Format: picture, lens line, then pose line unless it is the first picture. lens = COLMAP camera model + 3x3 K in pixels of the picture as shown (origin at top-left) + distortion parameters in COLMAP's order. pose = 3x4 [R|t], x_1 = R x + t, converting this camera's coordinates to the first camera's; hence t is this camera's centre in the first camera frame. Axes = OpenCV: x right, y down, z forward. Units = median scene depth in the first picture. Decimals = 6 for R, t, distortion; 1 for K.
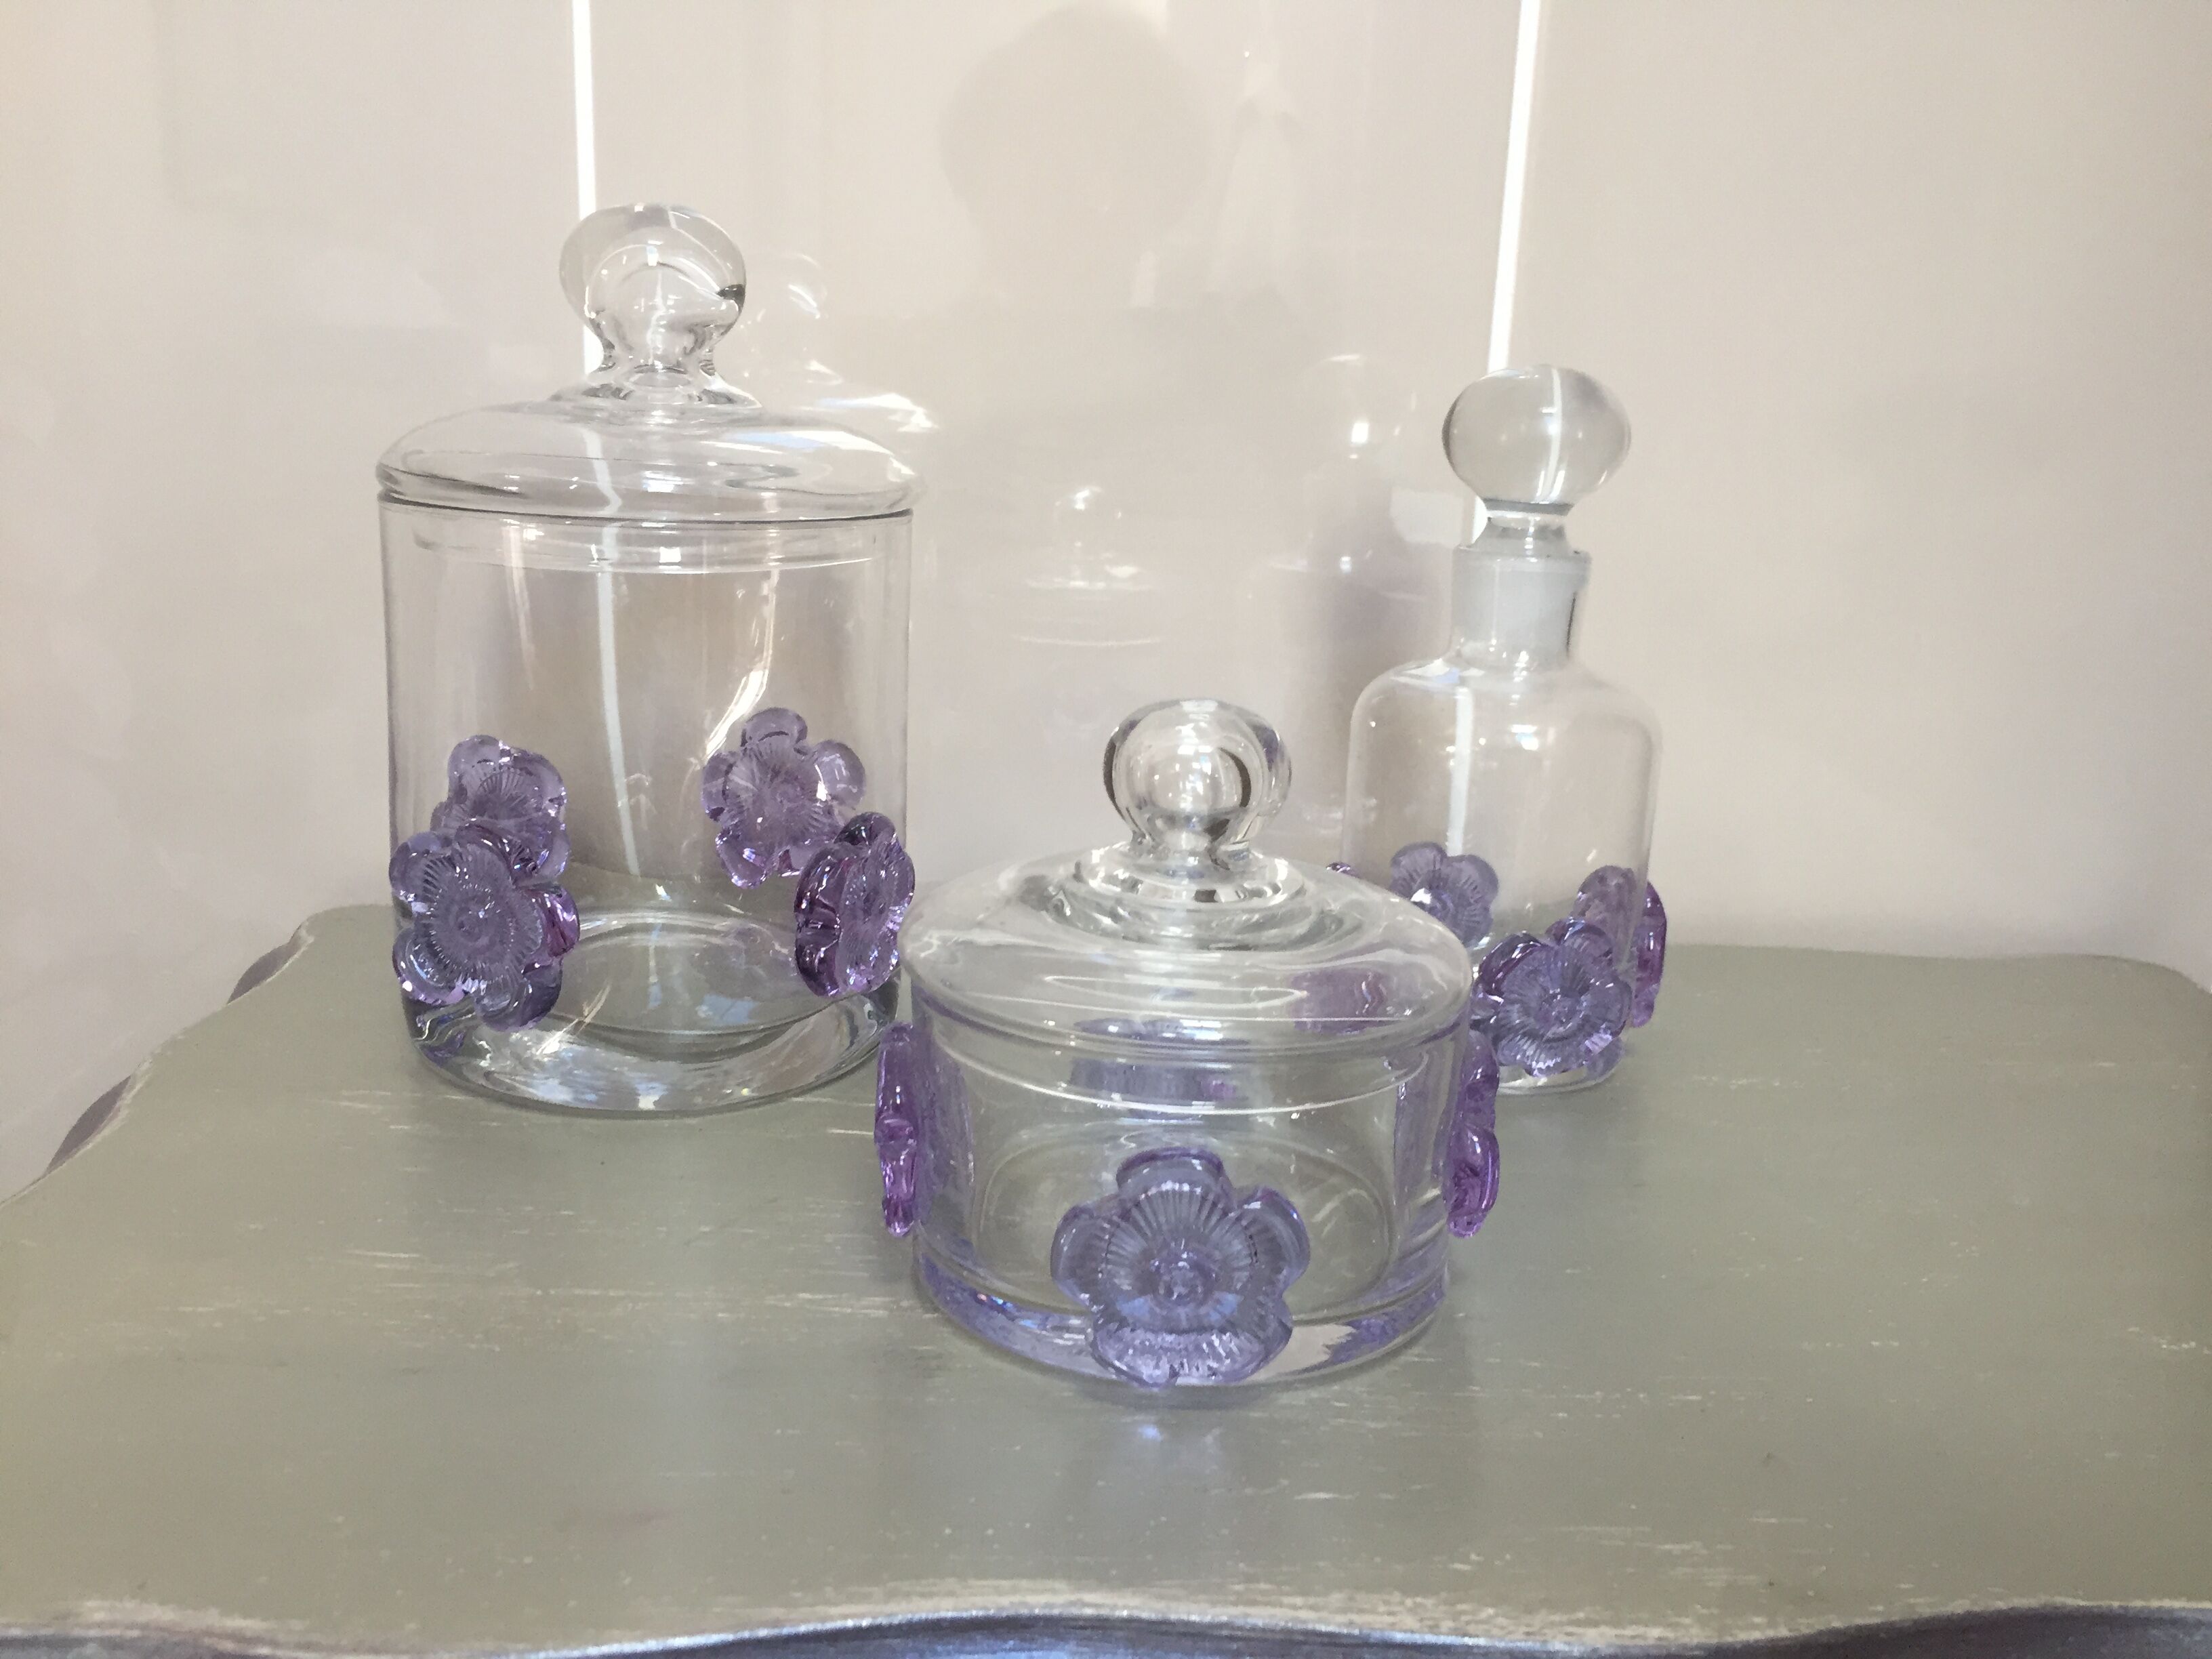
lens RADIAL K [[1943.0, 0, 1117.5], [0, 1943.0, 831.8], [0, 0, 1]] dist [0.086294, -0.129339]
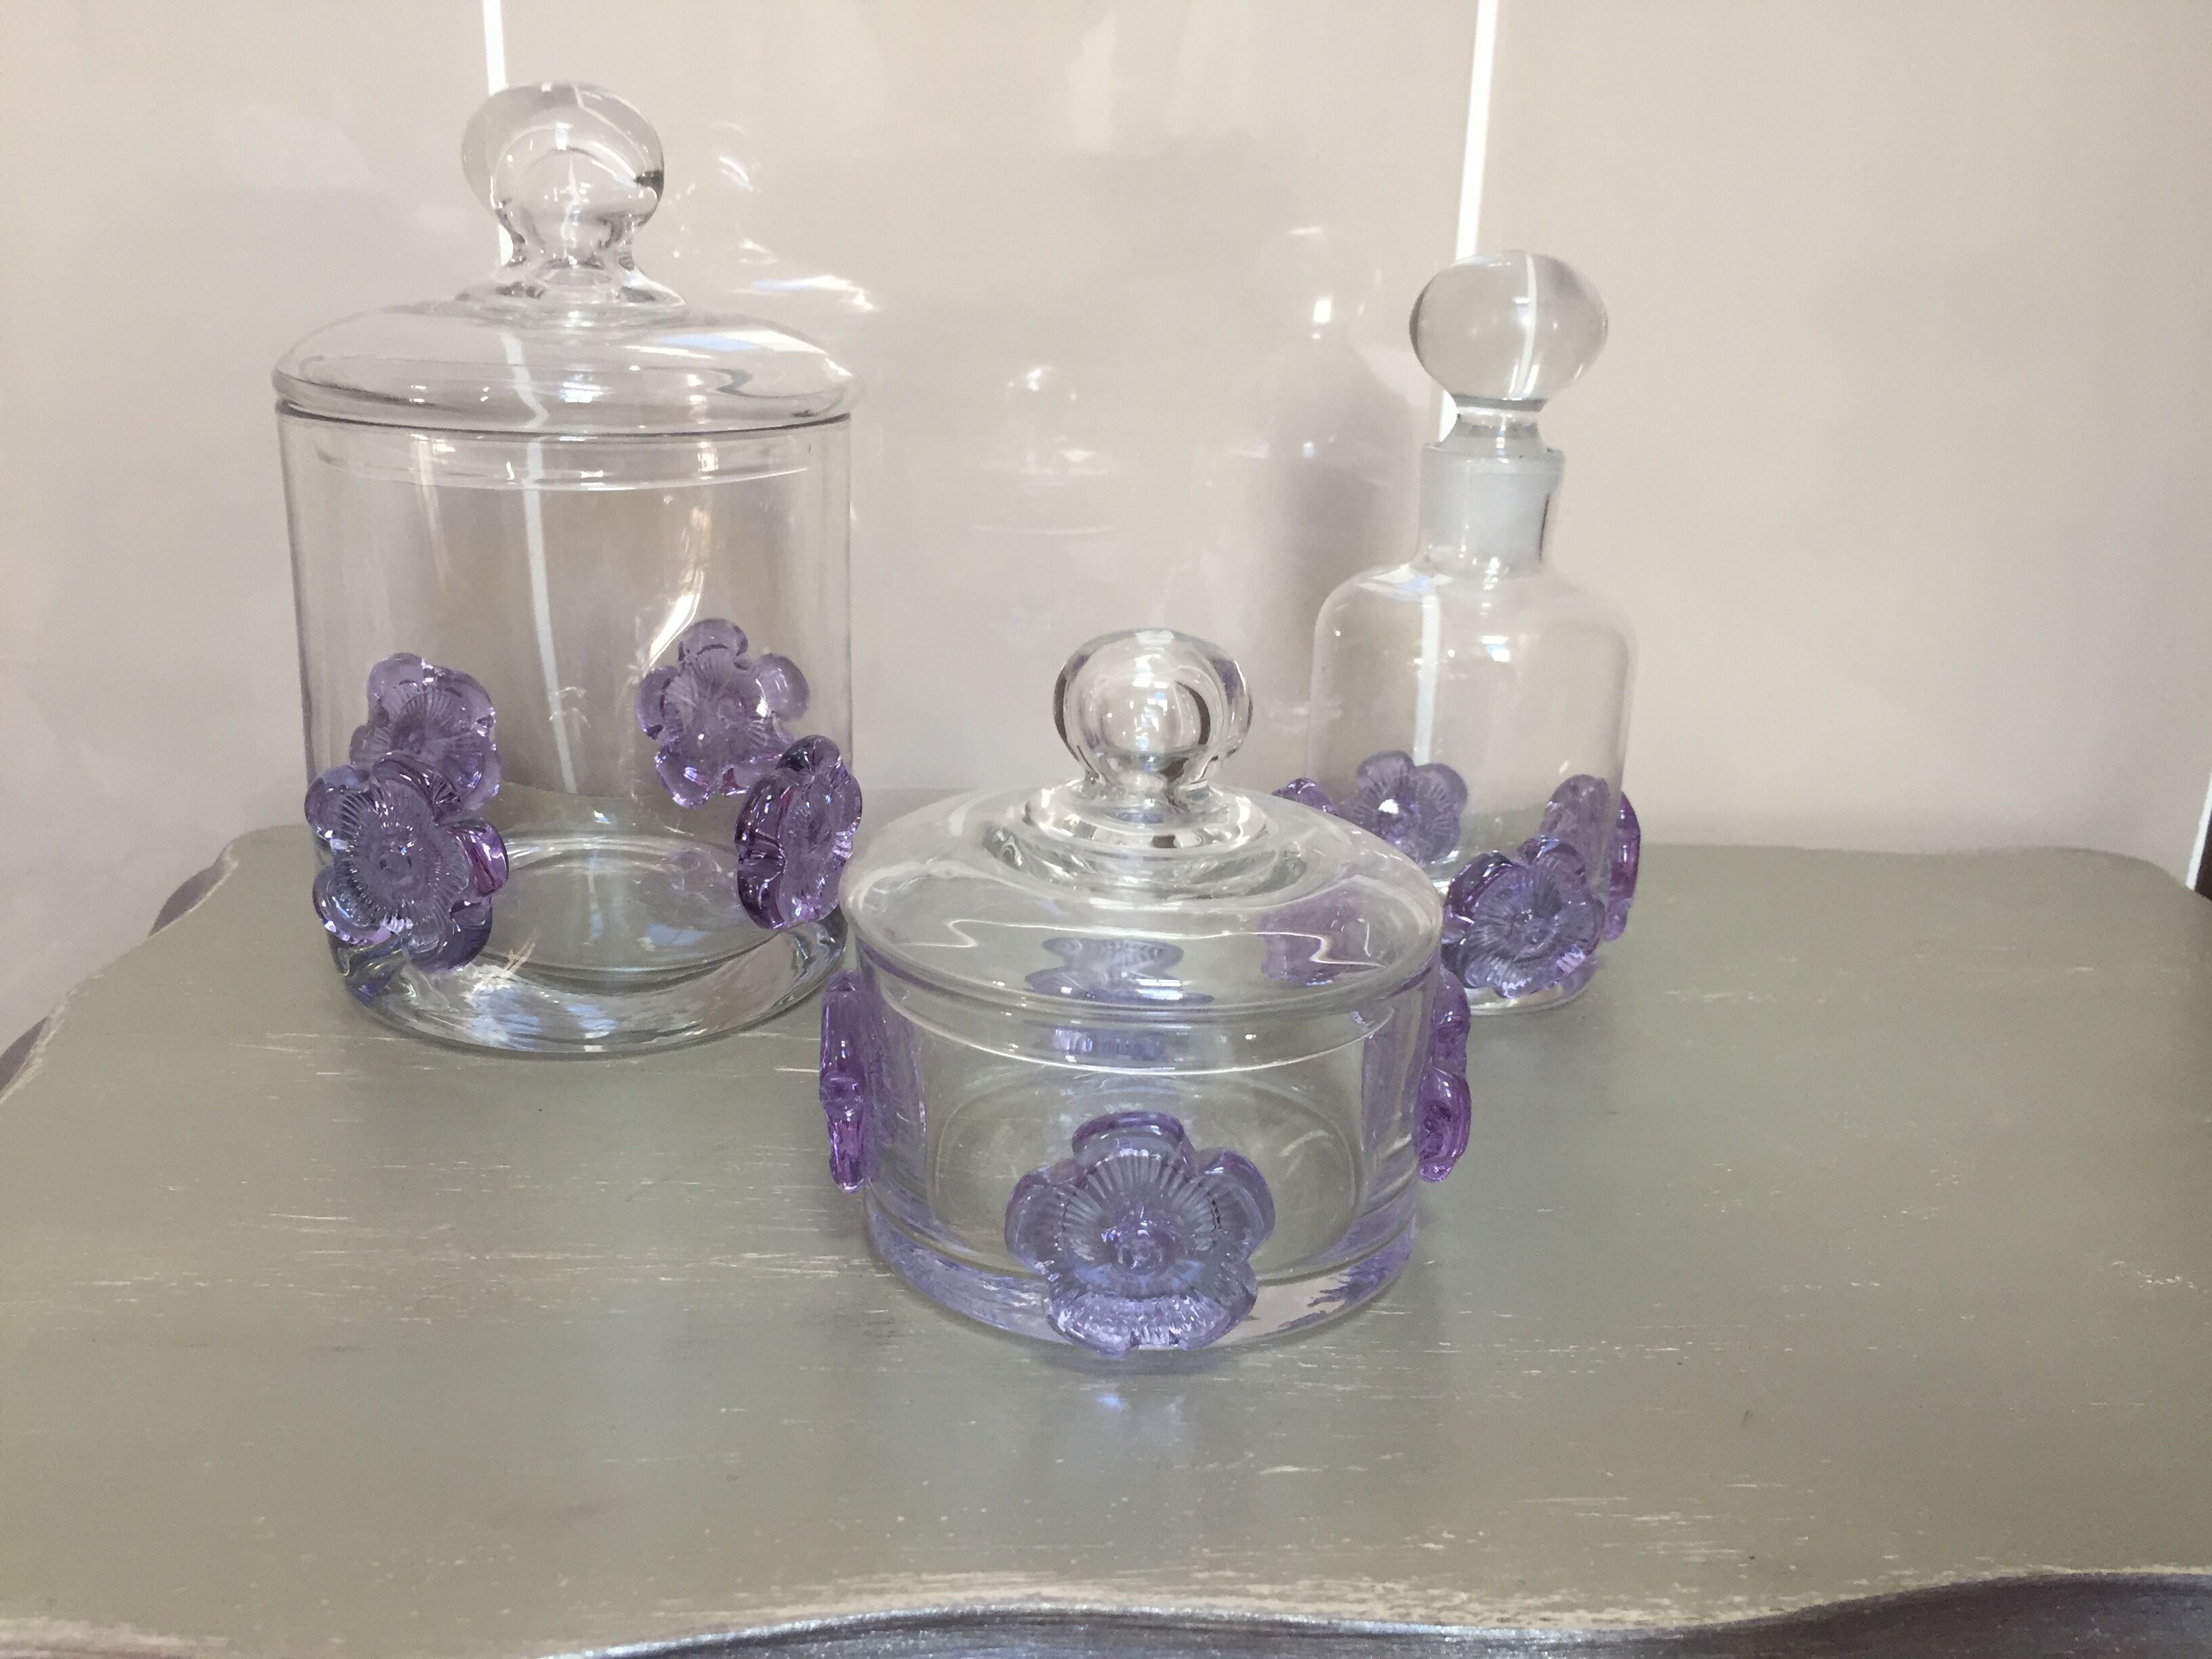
lens RADIAL K [[1943.0, 0, 1117.9], [0, 1943.0, 836.2], [0, 0, 1]] dist [0.086294, -0.129339]
pose [[0.999744, -0.013825, 0.017890, 0.004855], [0.012479, 0.997233, 0.073281, -0.030010], [-0.018853, -0.073039, 0.997151, 0.042190]]
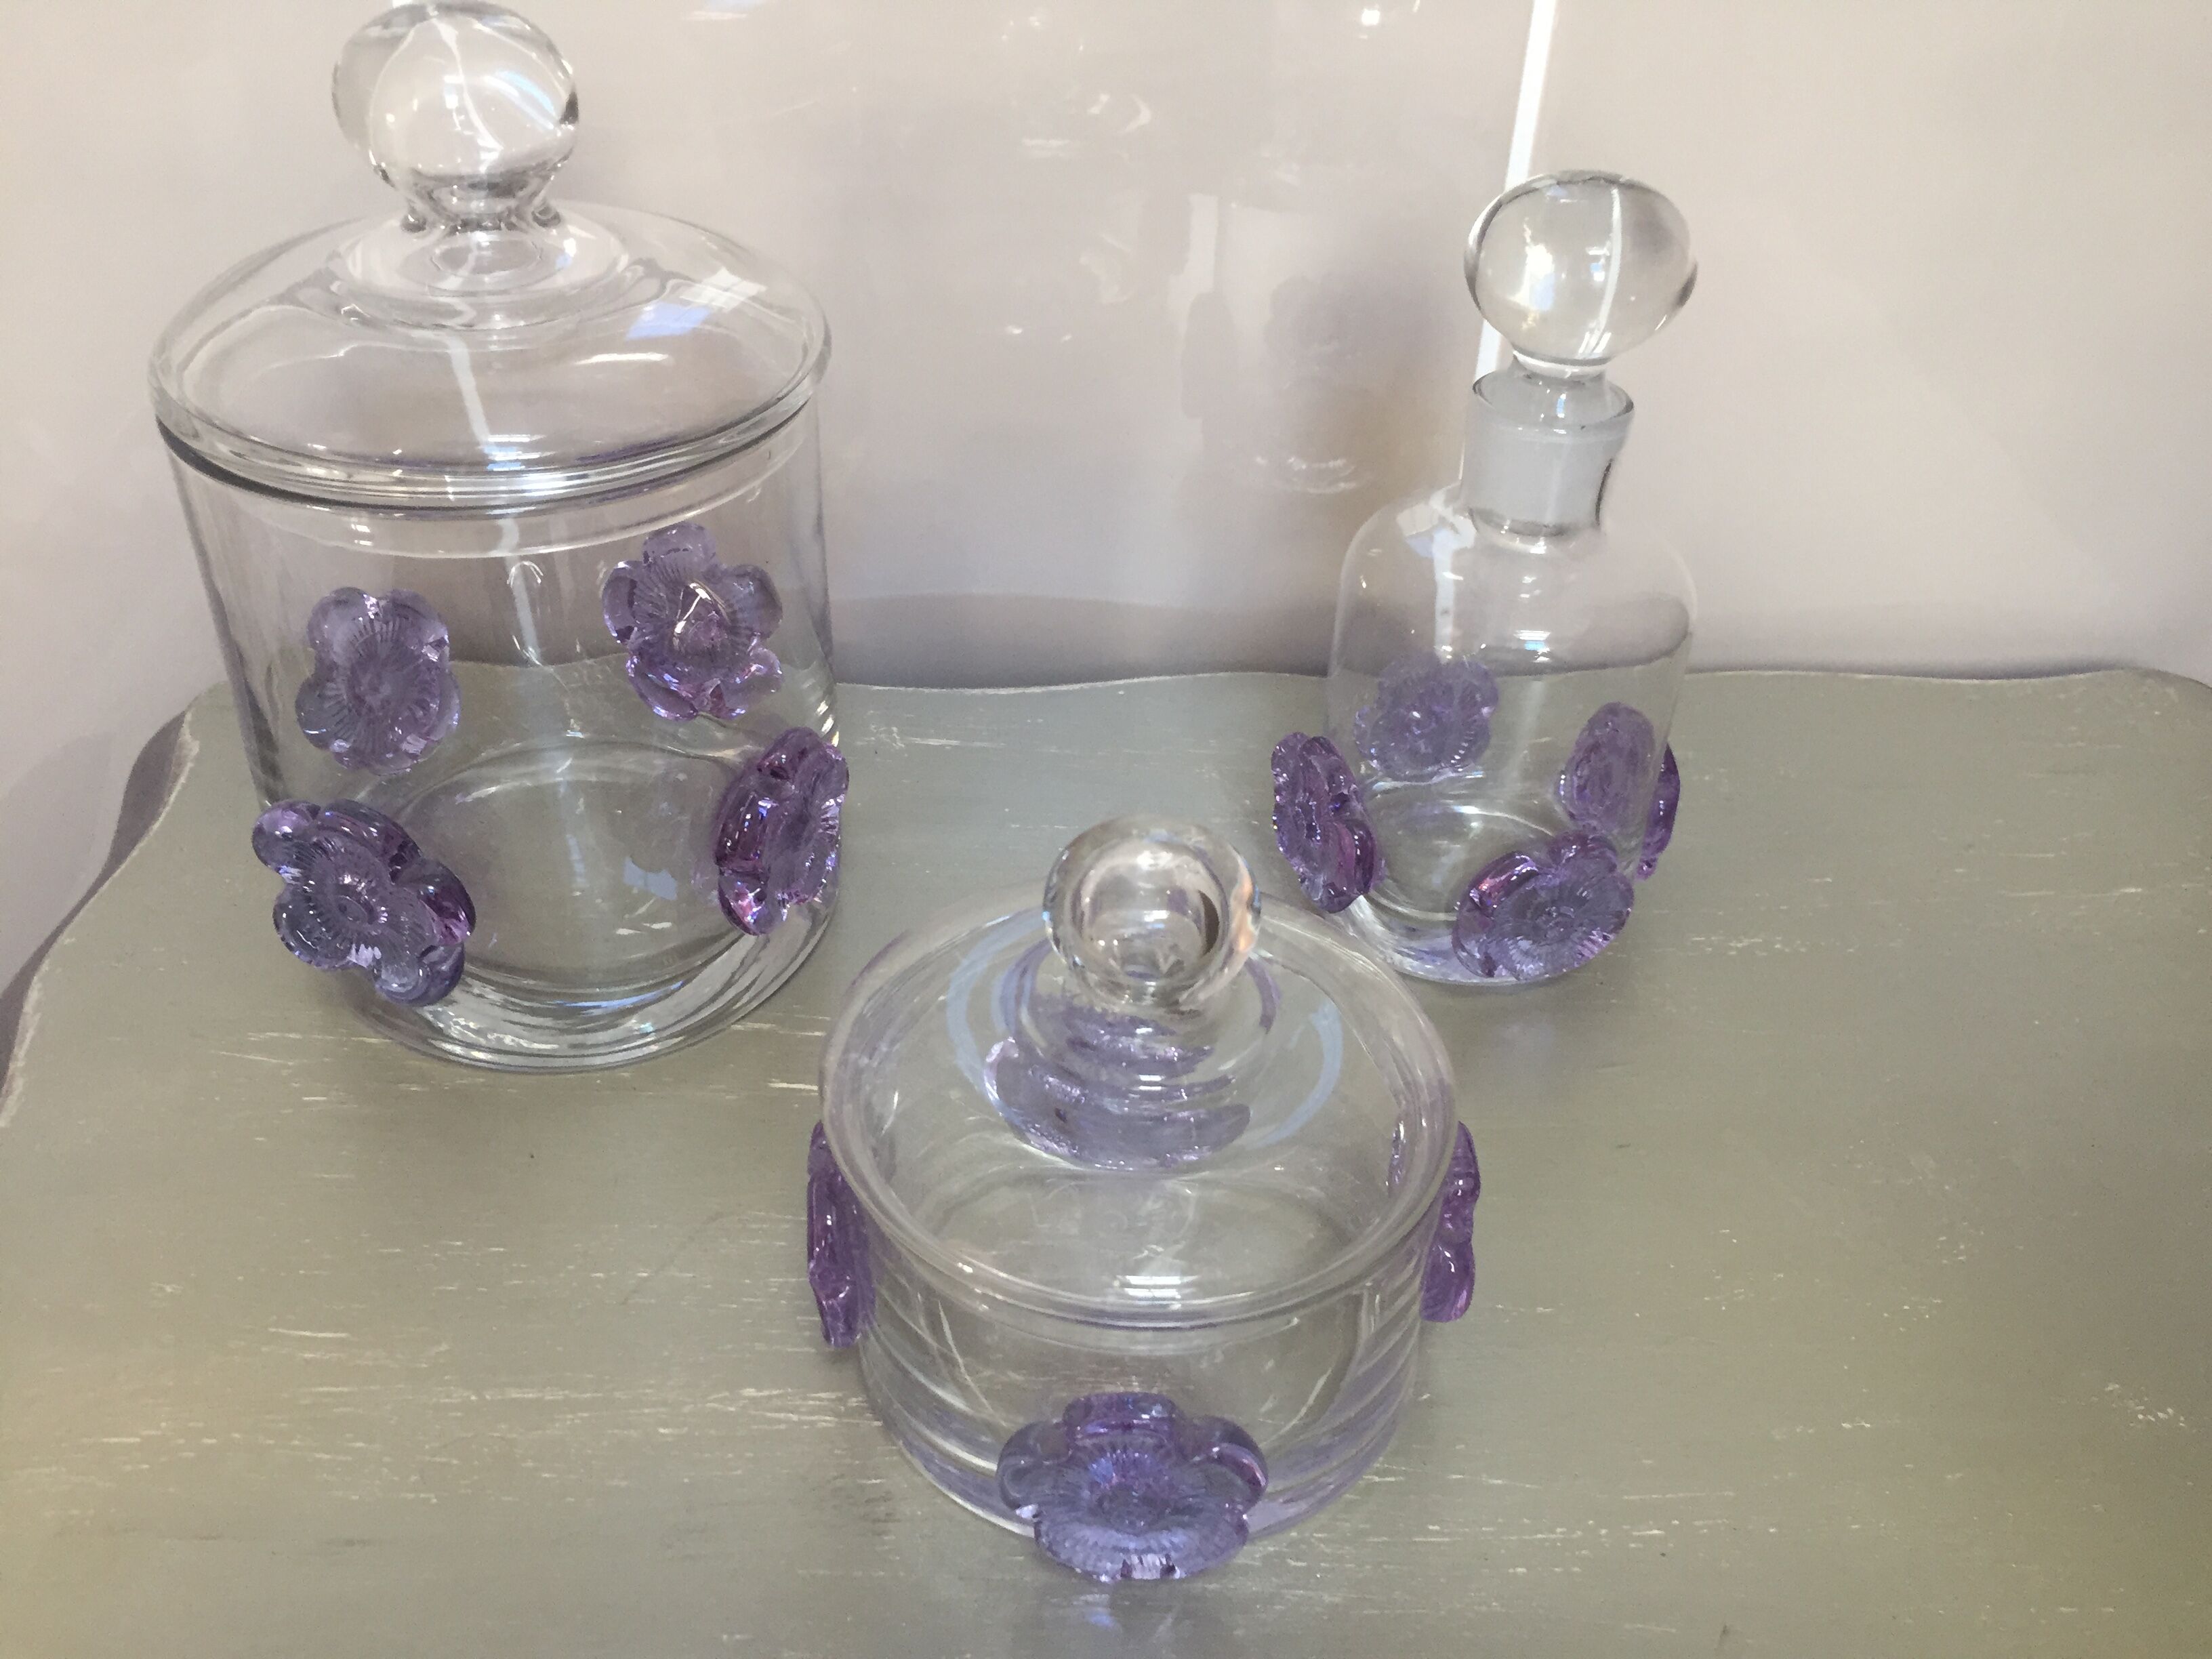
lens RADIAL K [[1943.0, 0, 1112.9], [0, 1943.0, 814.4], [0, 0, 1]] dist [0.086294, -0.129339]
pose [[0.999949, -0.010034, 0.000905, 0.018058], [0.008944, 0.925440, 0.378787, -0.319554], [-0.004638, -0.378760, 0.925483, 0.170361]]
